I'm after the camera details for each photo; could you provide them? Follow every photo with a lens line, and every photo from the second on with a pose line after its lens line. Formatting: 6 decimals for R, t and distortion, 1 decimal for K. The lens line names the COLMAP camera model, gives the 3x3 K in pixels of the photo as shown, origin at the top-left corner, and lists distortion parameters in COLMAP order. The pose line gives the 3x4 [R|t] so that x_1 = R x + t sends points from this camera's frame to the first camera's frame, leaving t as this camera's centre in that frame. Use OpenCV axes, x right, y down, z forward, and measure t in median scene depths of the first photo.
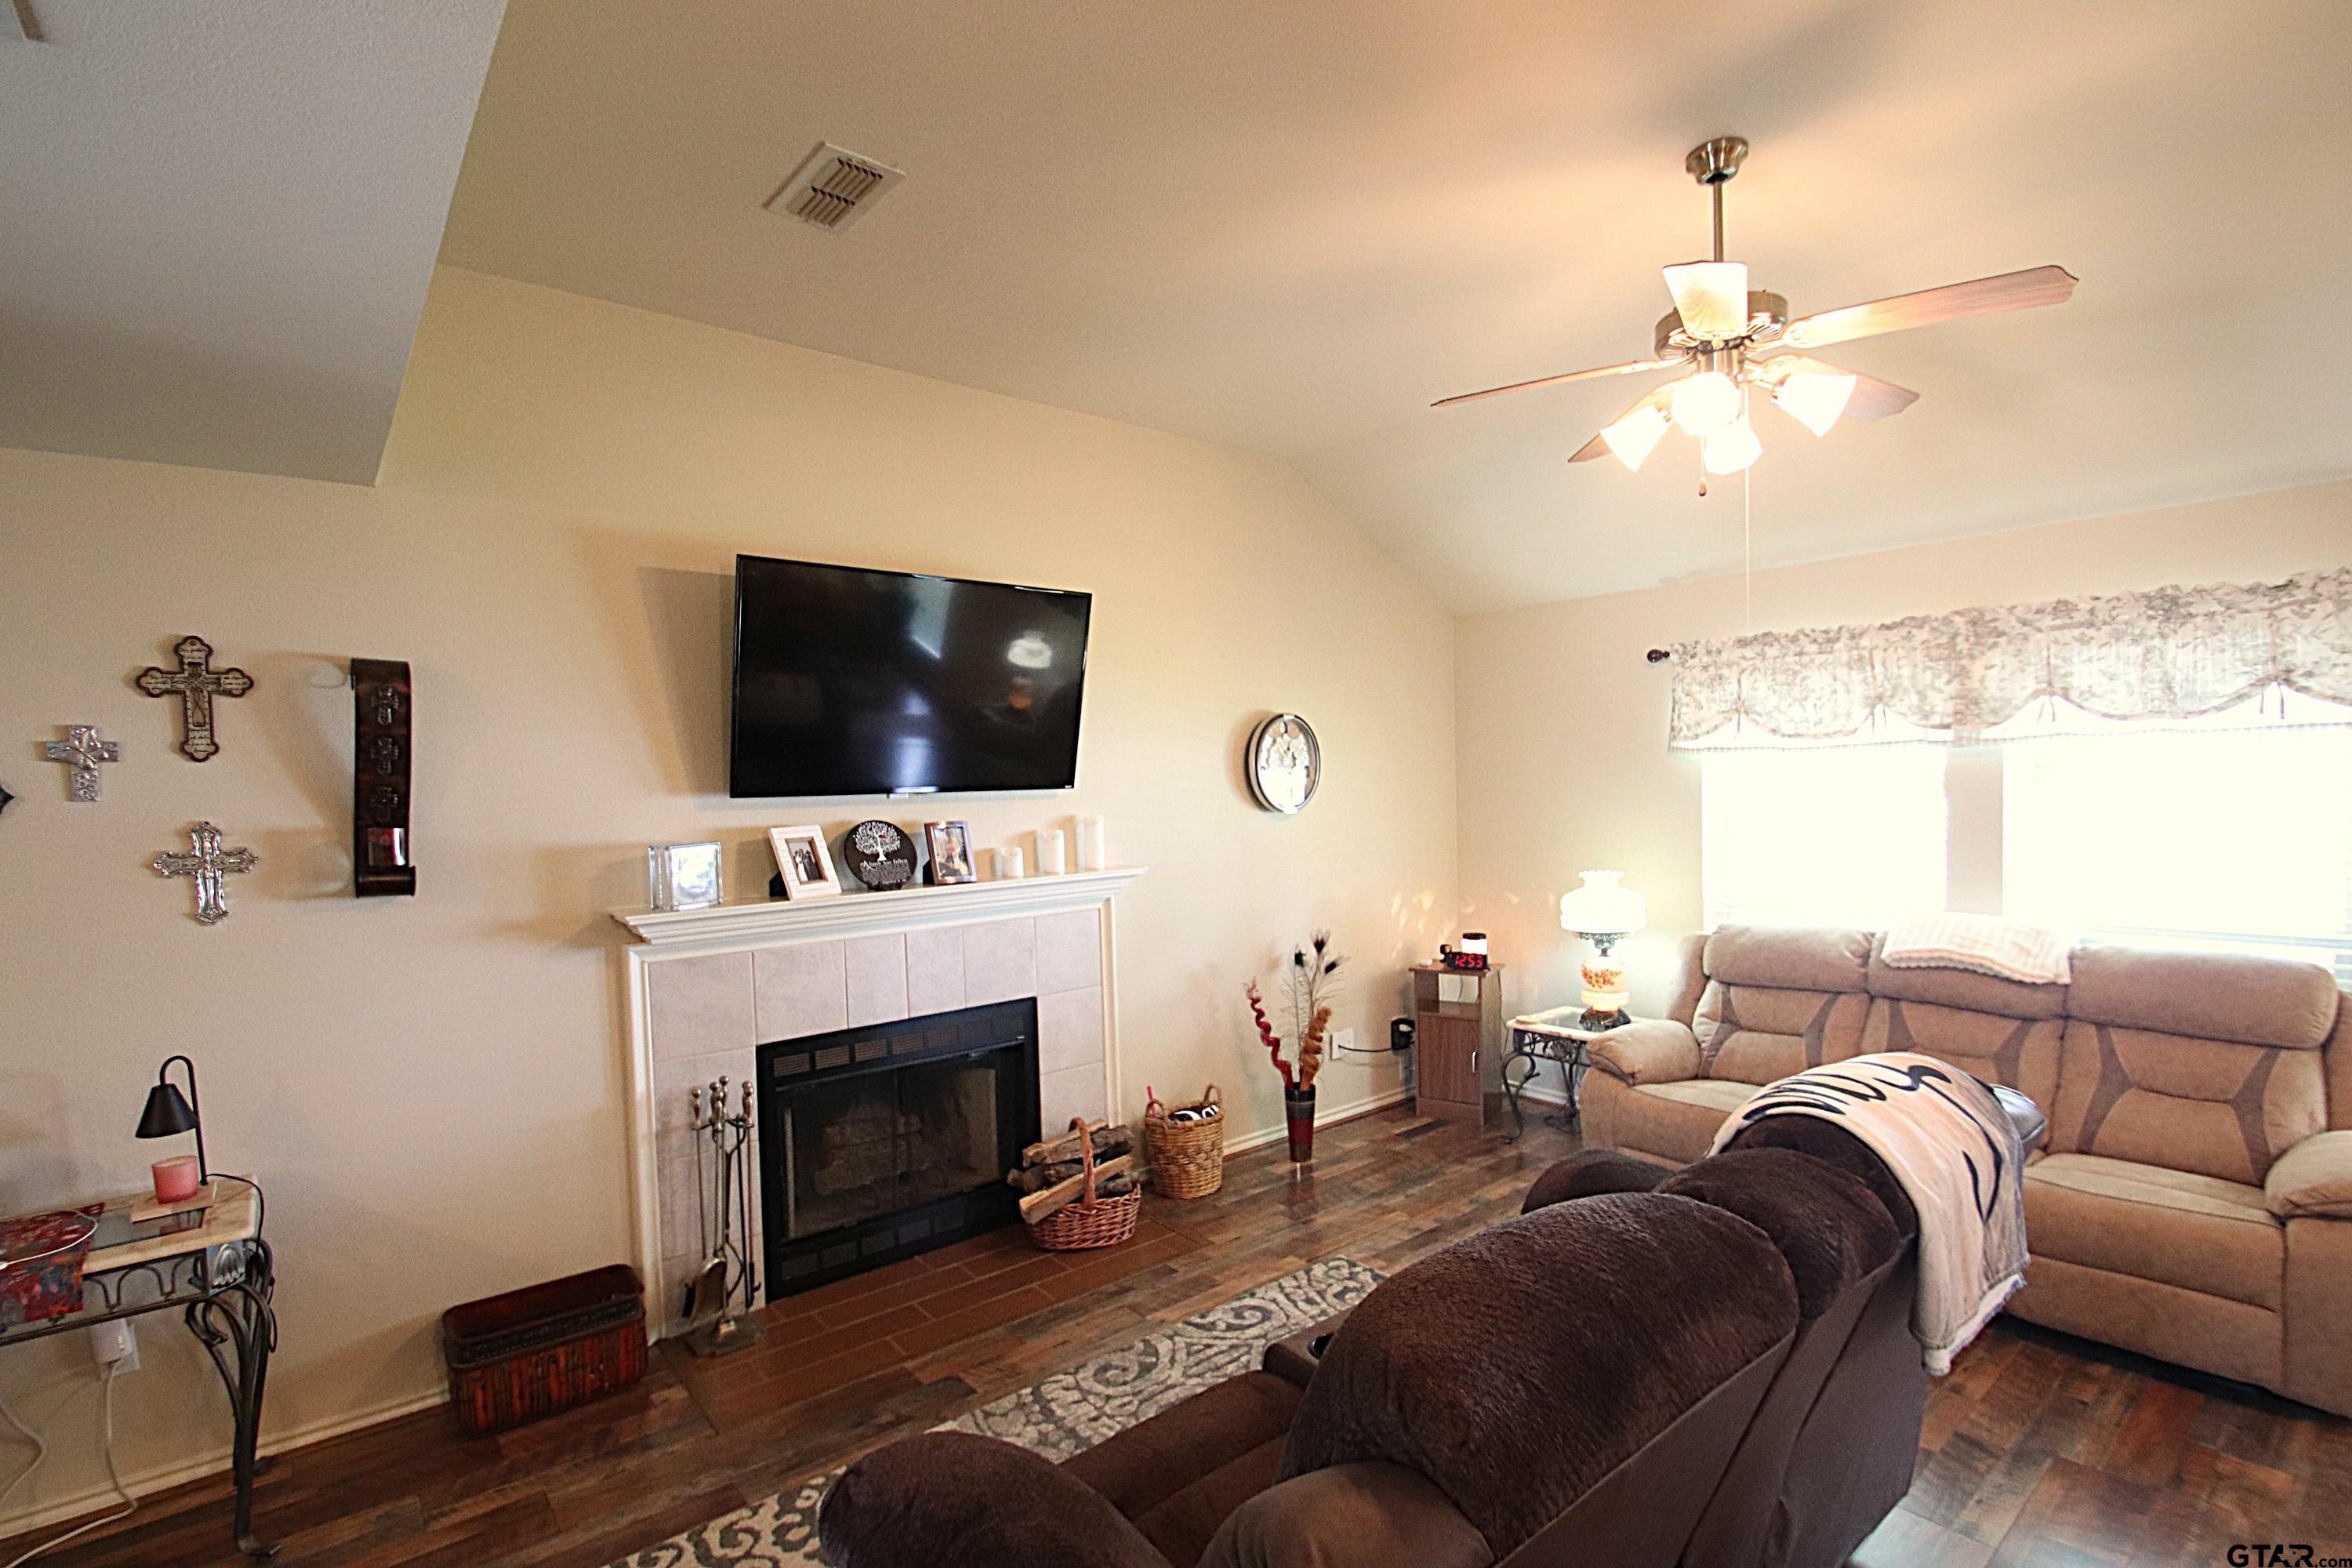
lens RADIAL K [[1090.7, 0, 1183.9], [0, 1090.7, 827.4], [0, 0, 1]] dist [0.013719, -0.016409]
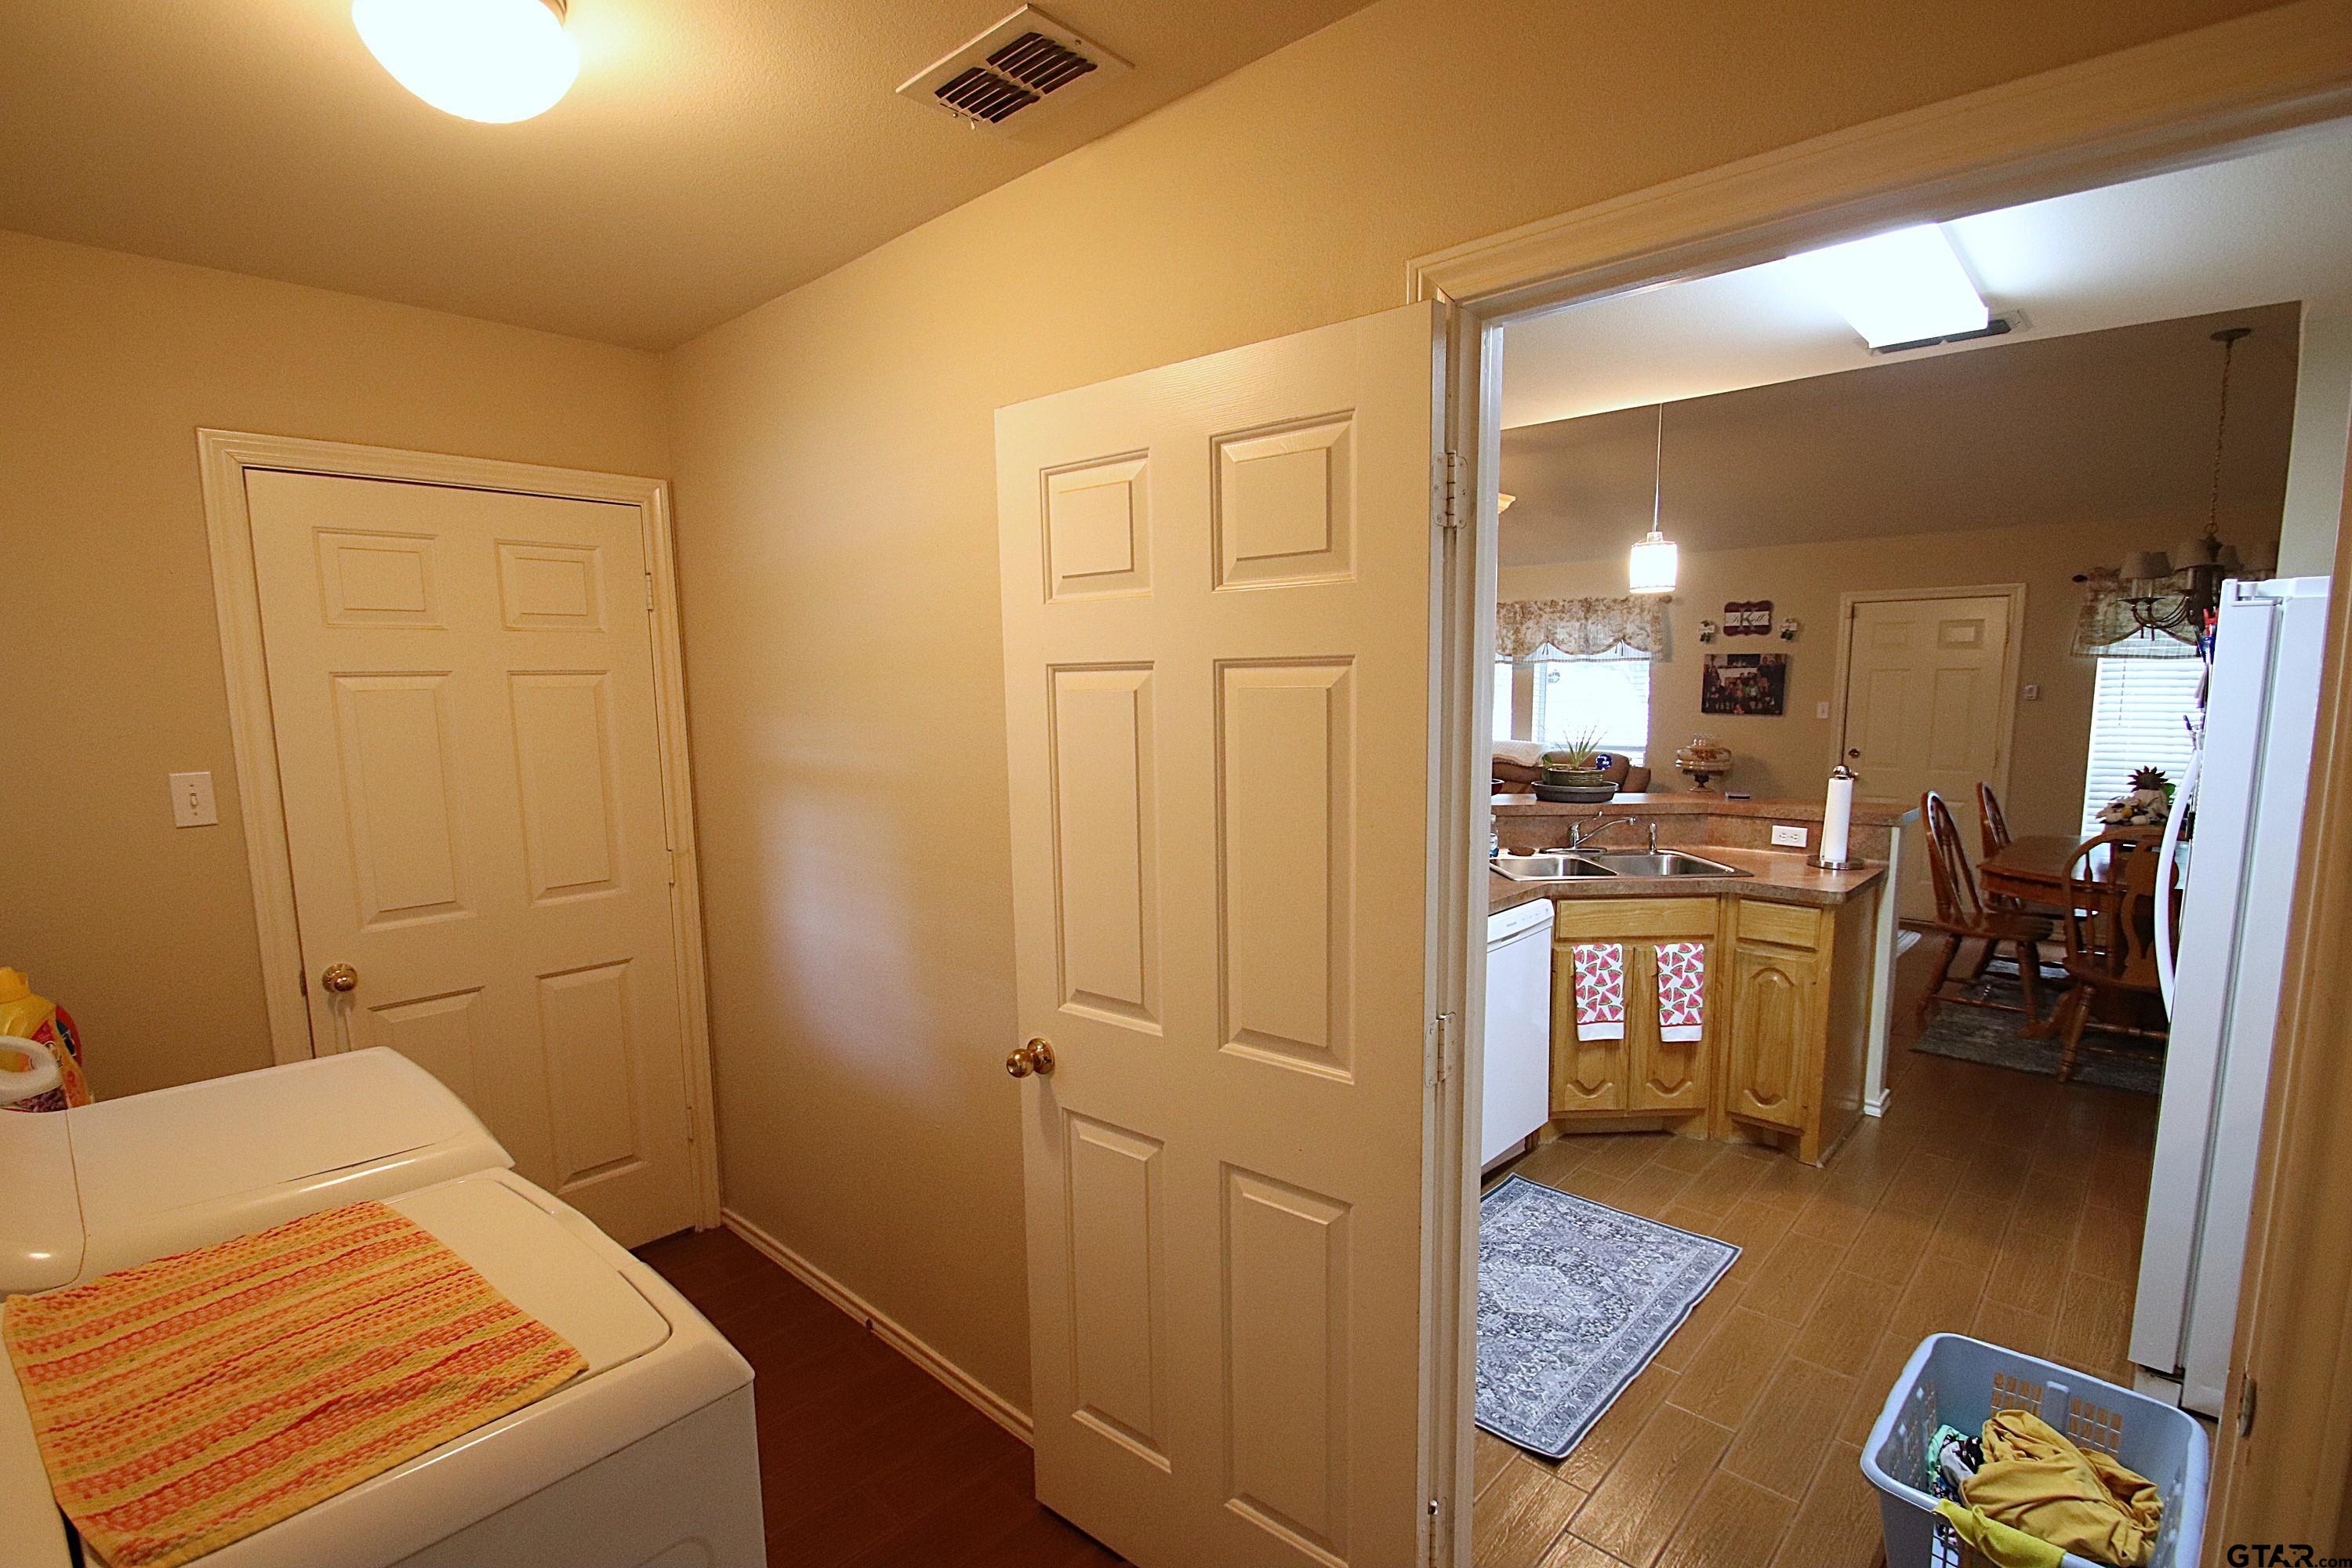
lens RADIAL K [[1090.7, 0, 1185.1], [0, 1090.7, 821.0], [0, 0, 1]] dist [0.013719, -0.016409]
pose [[0.990542, 0.001322, 0.137203, -0.264875], [-0.013012, 0.996352, 0.084338, 0.067610], [-0.136591, -0.085325, 0.986946, -1.178695]]
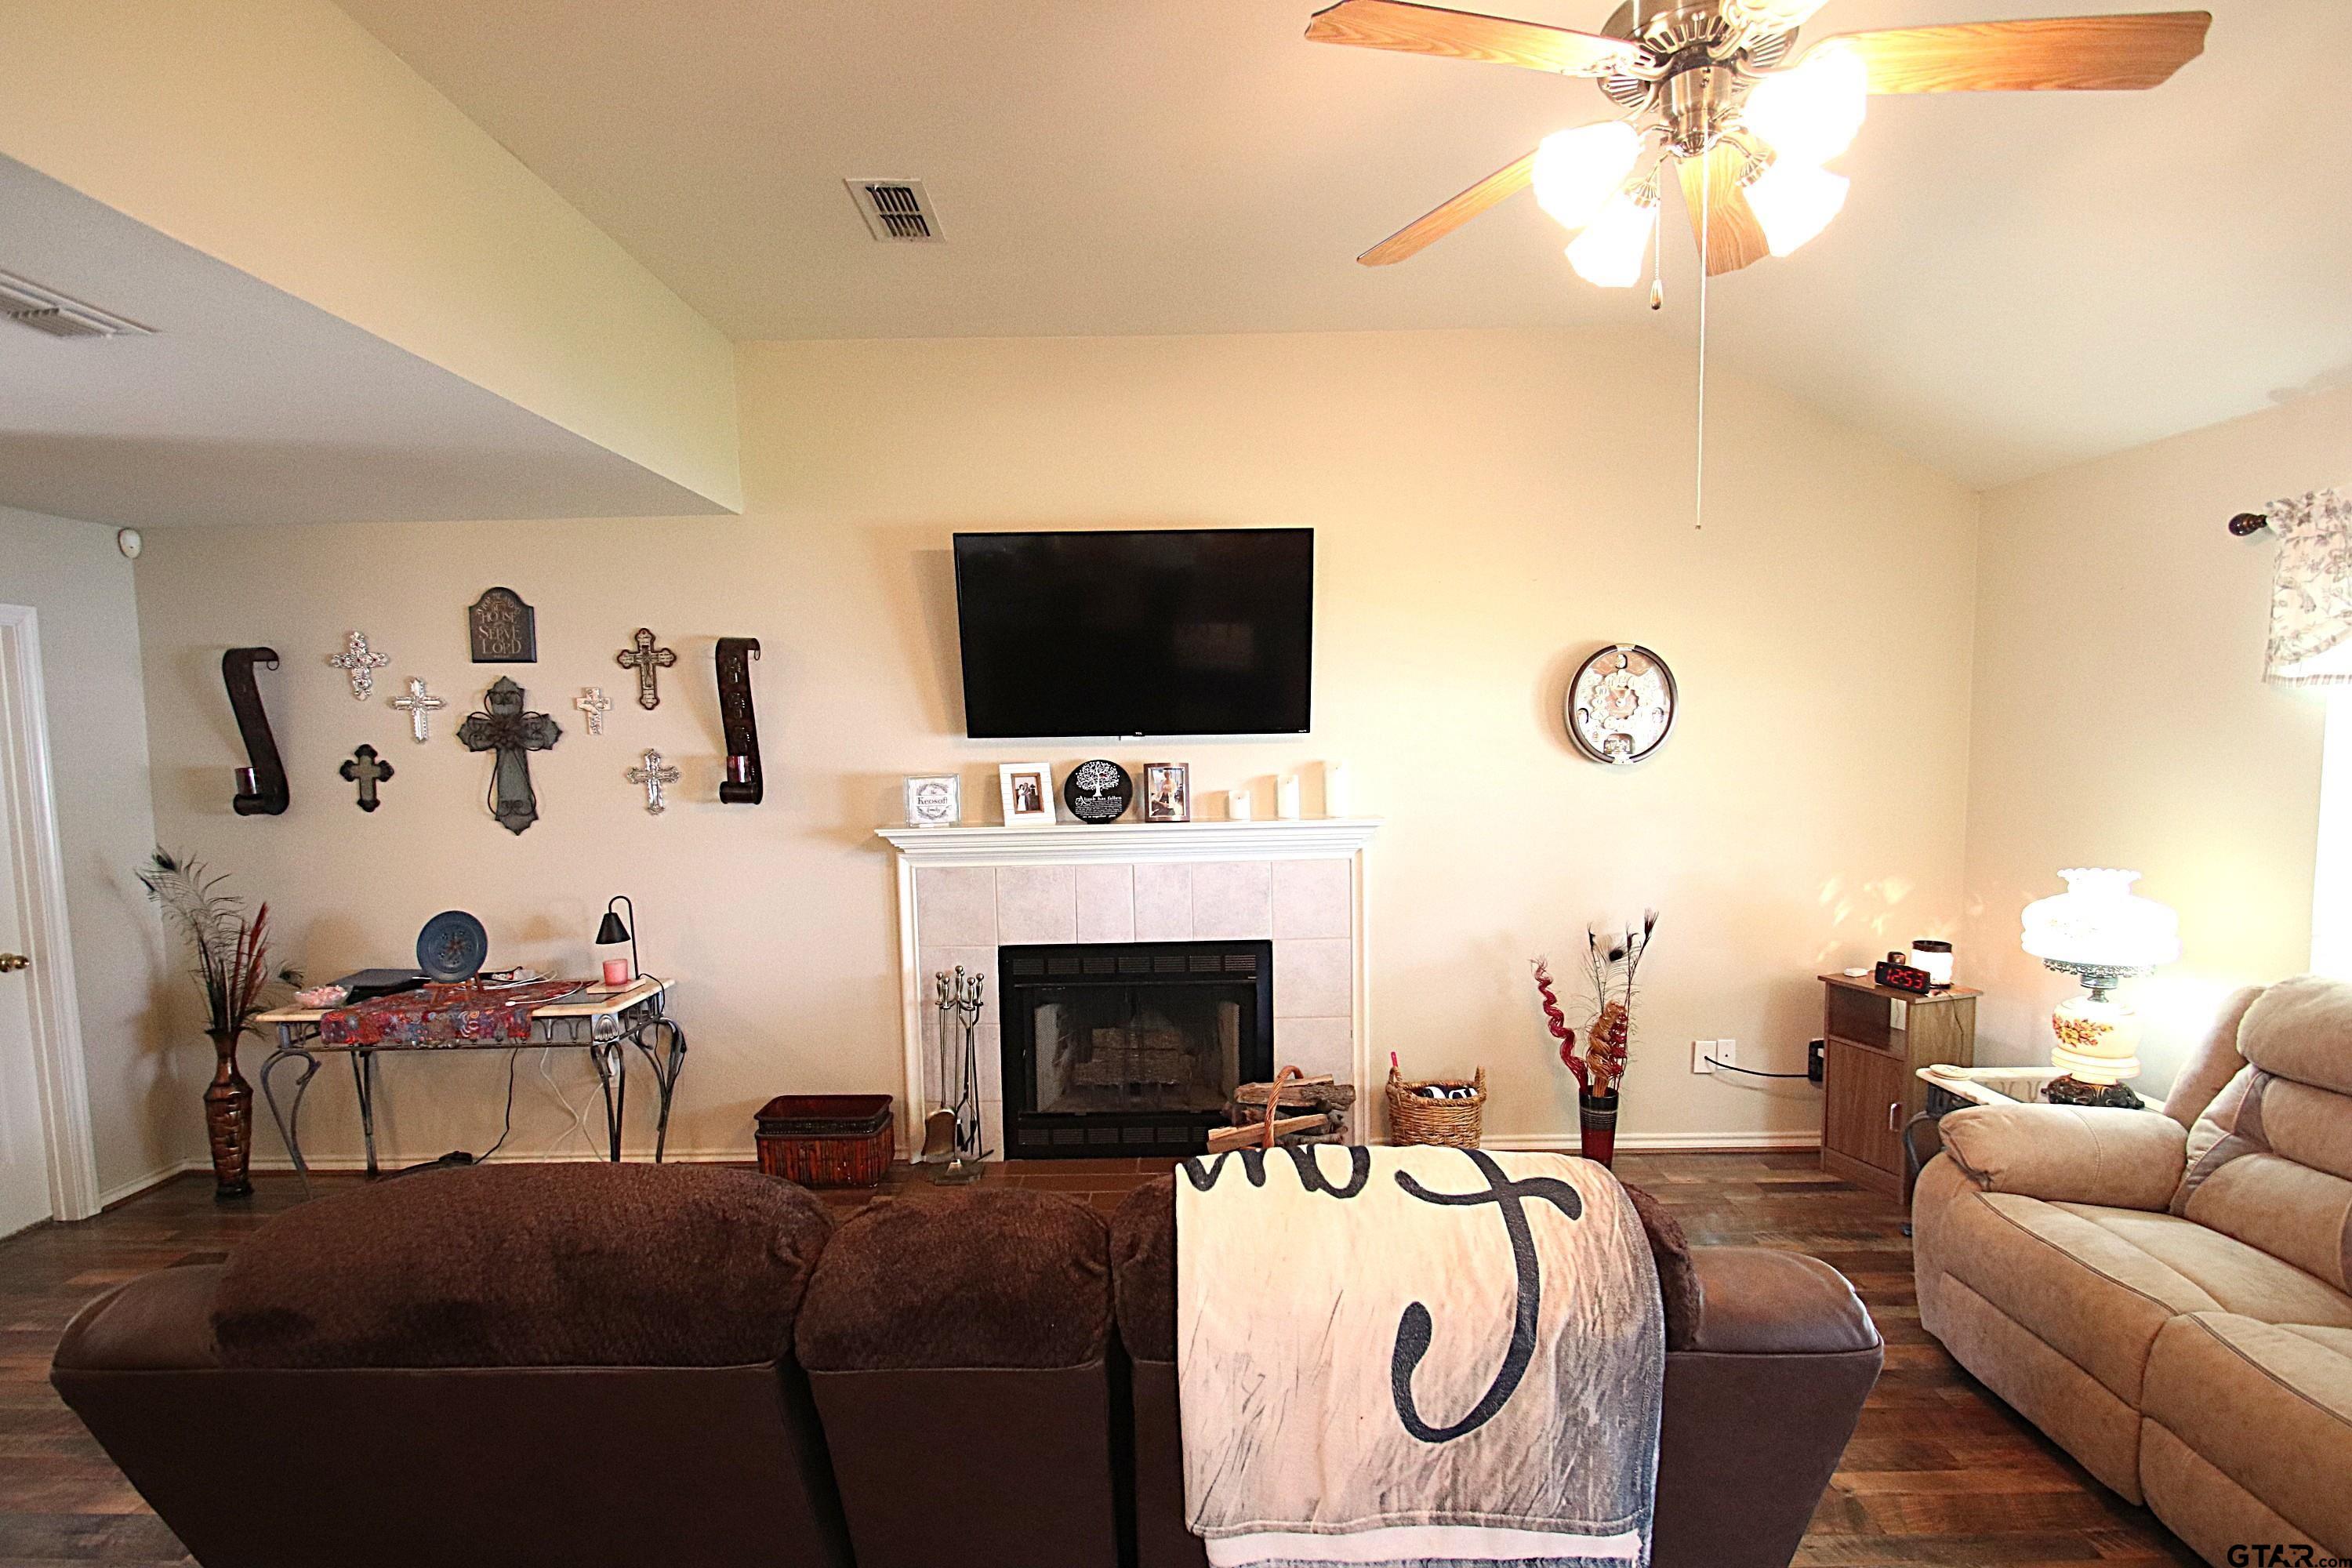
lens RADIAL K [[1090.7, 0, 1186.0], [0, 1090.7, 828.0], [0, 0, 1]] dist [0.013719, -0.016409]
pose [[0.771203, 0.066122, -0.633146, 0.484756], [-0.030903, 0.997307, 0.066512, -0.014049], [0.635838, -0.031728, 0.771170, 0.200572]]
